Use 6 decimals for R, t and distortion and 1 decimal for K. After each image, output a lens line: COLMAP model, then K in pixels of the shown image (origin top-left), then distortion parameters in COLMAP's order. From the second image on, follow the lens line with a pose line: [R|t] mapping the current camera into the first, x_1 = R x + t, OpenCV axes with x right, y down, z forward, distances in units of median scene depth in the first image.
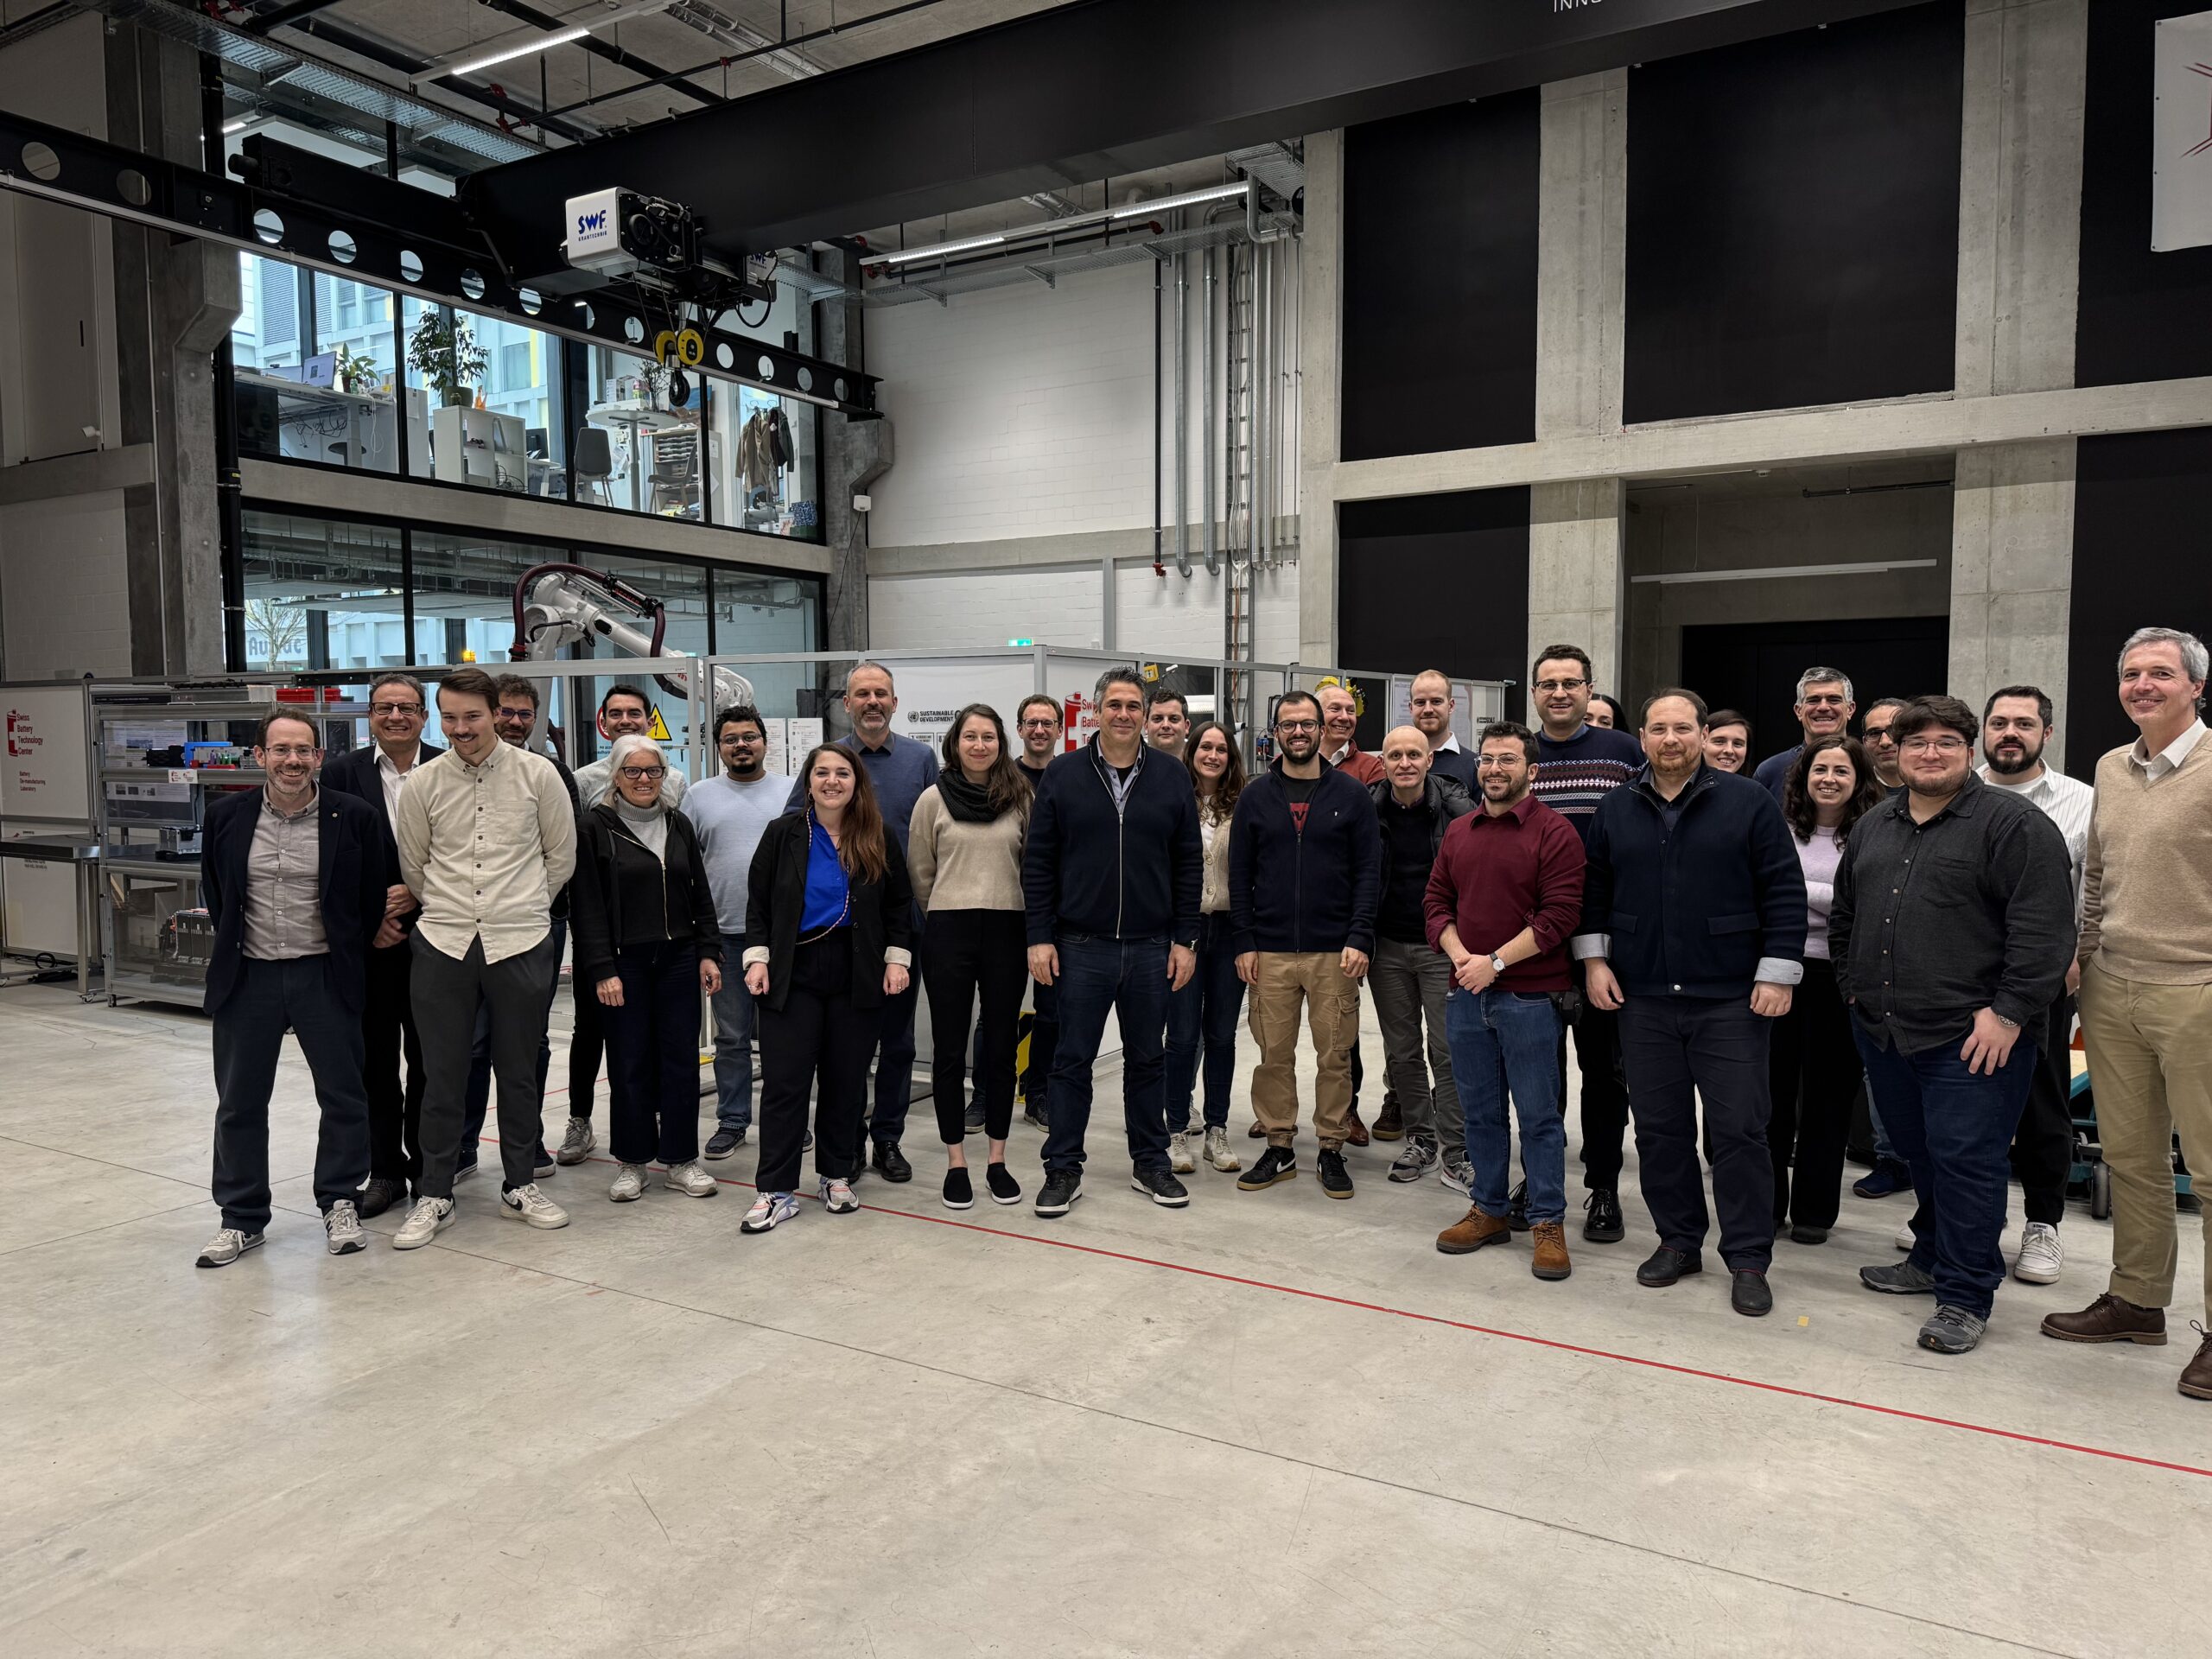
lens RADIAL K [[1570.4, 0, 1106.0], [0, 1570.4, 829.5], [0, 0, 1]] dist [0.293078, -0.383206]
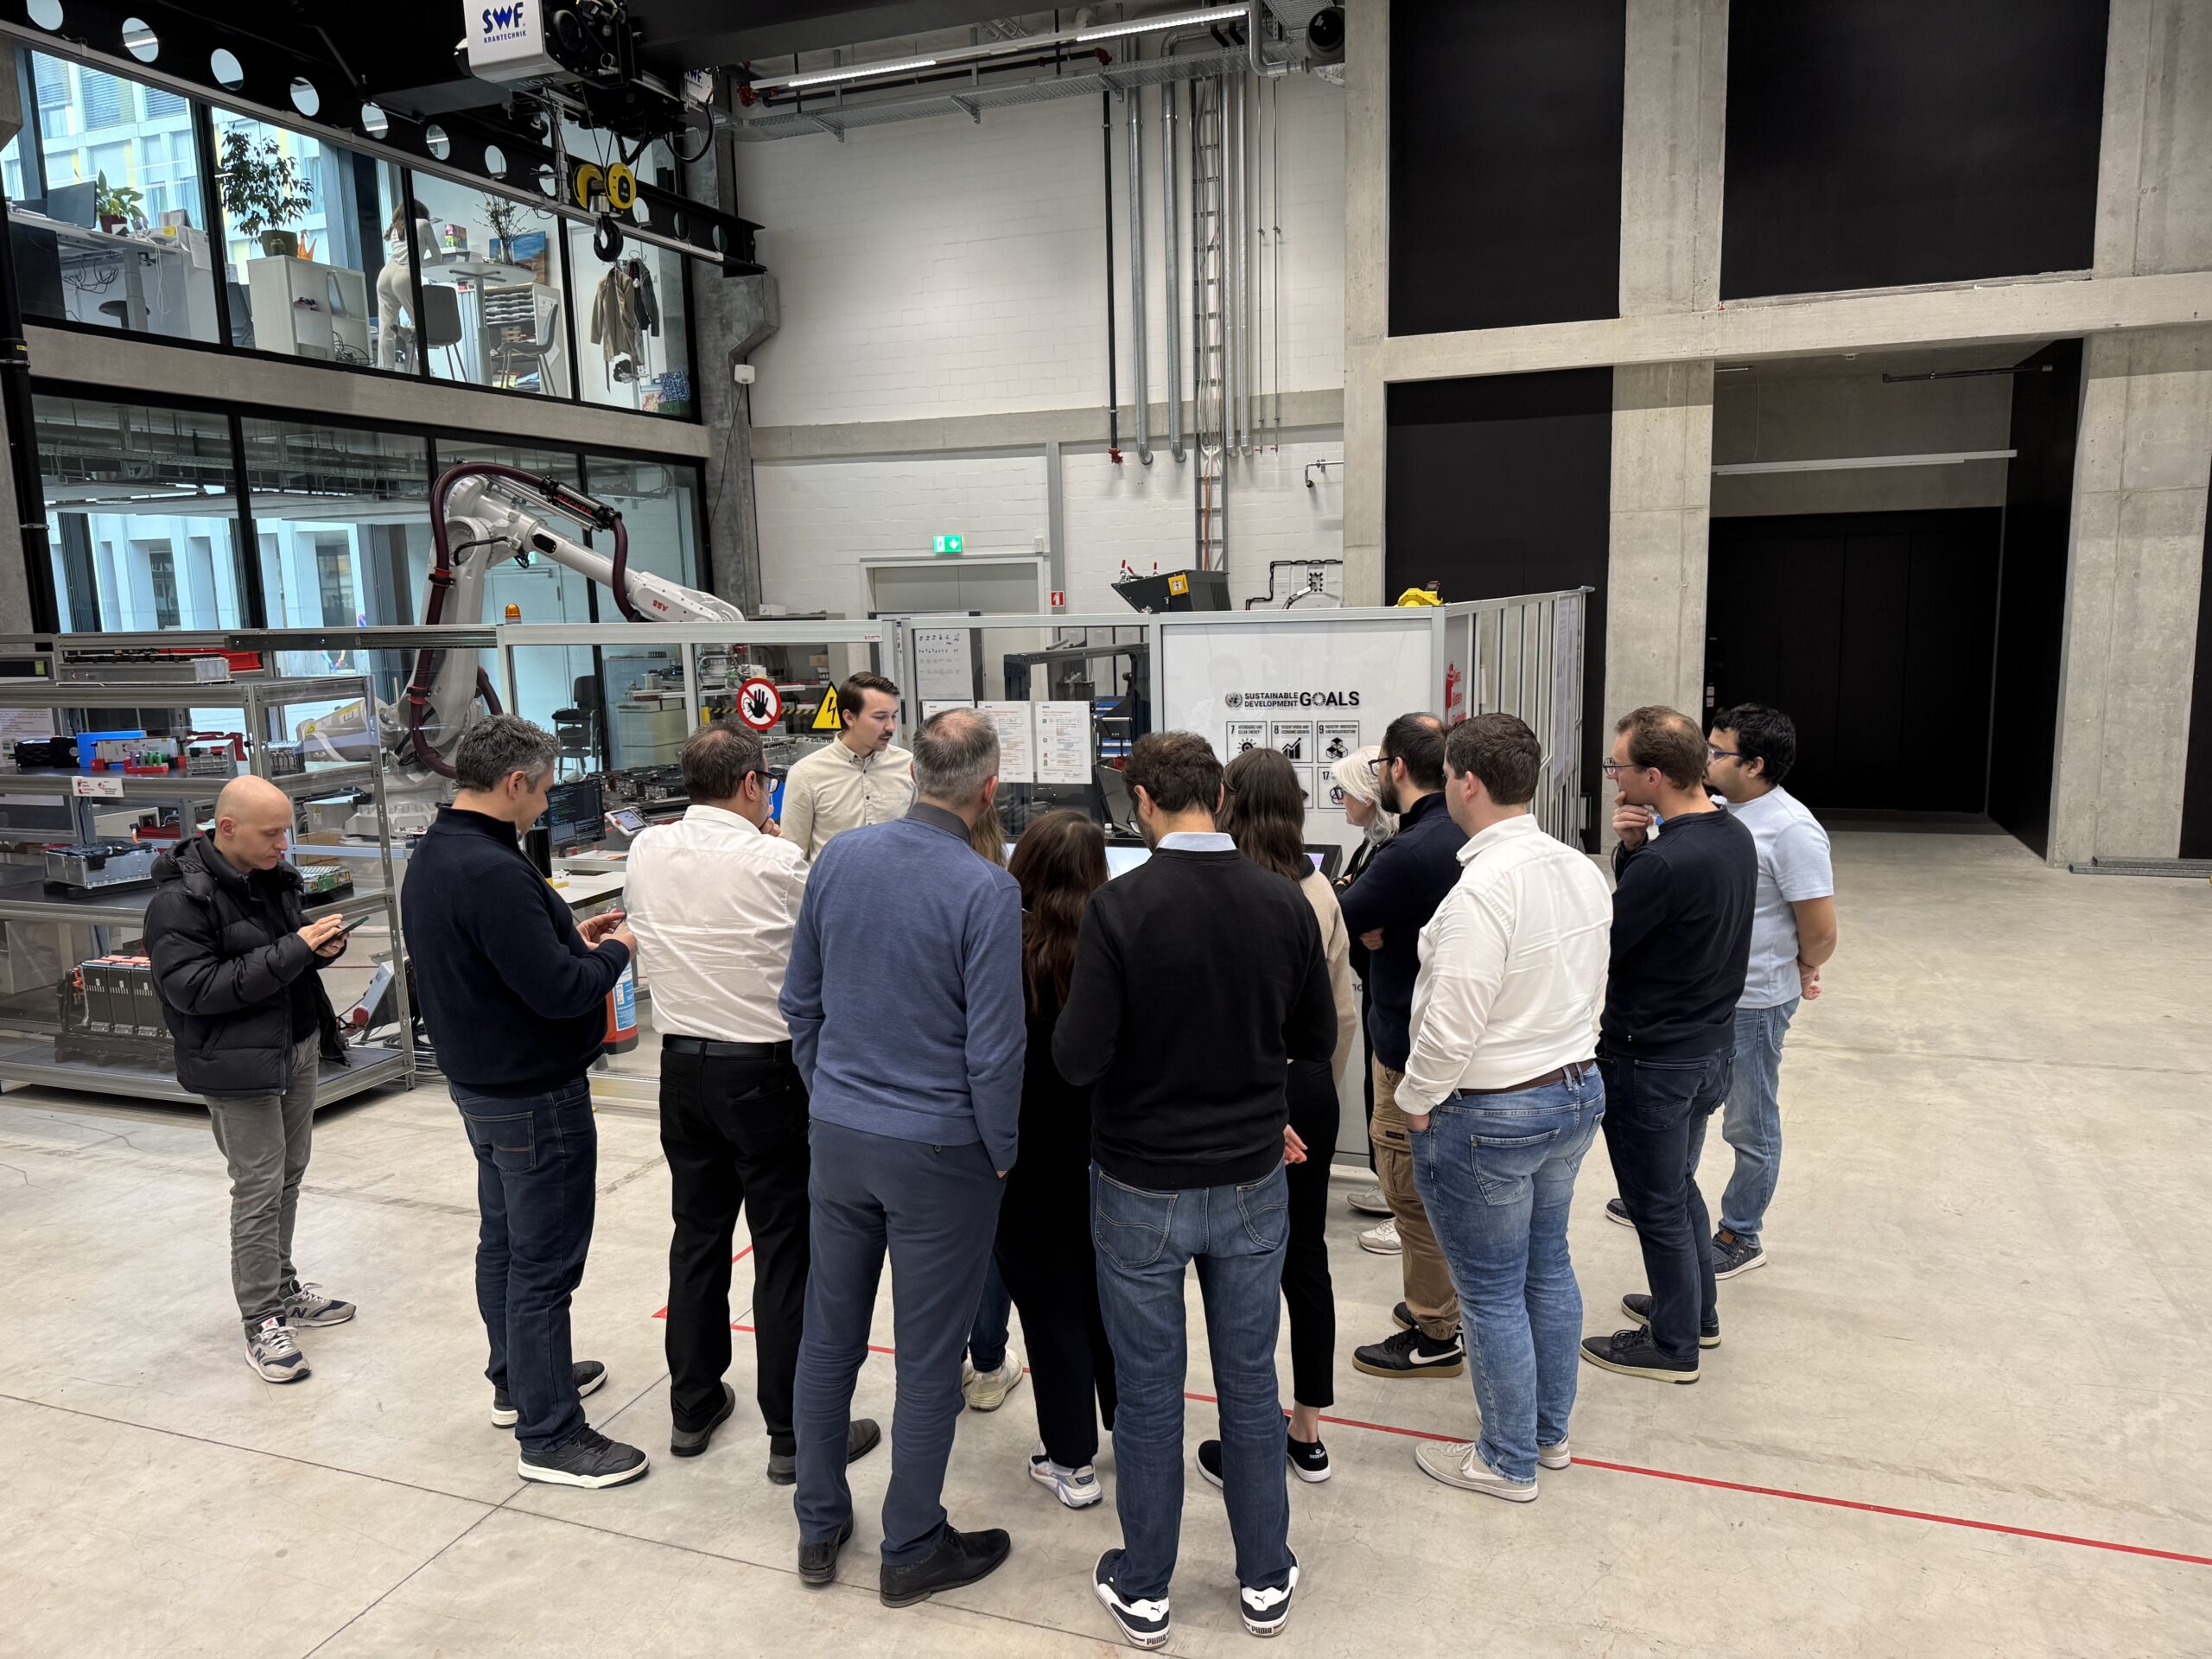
lens RADIAL K [[1567.5, 0, 1112.7], [0, 1567.5, 824.5], [0, 0, 1]] dist [0.148165, -0.130695]
pose [[0.983047, -0.046007, 0.177486, -0.151514], [0.031399, 0.995949, 0.084254, -0.037445], [-0.180643, -0.077253, 0.980510, 0.135700]]
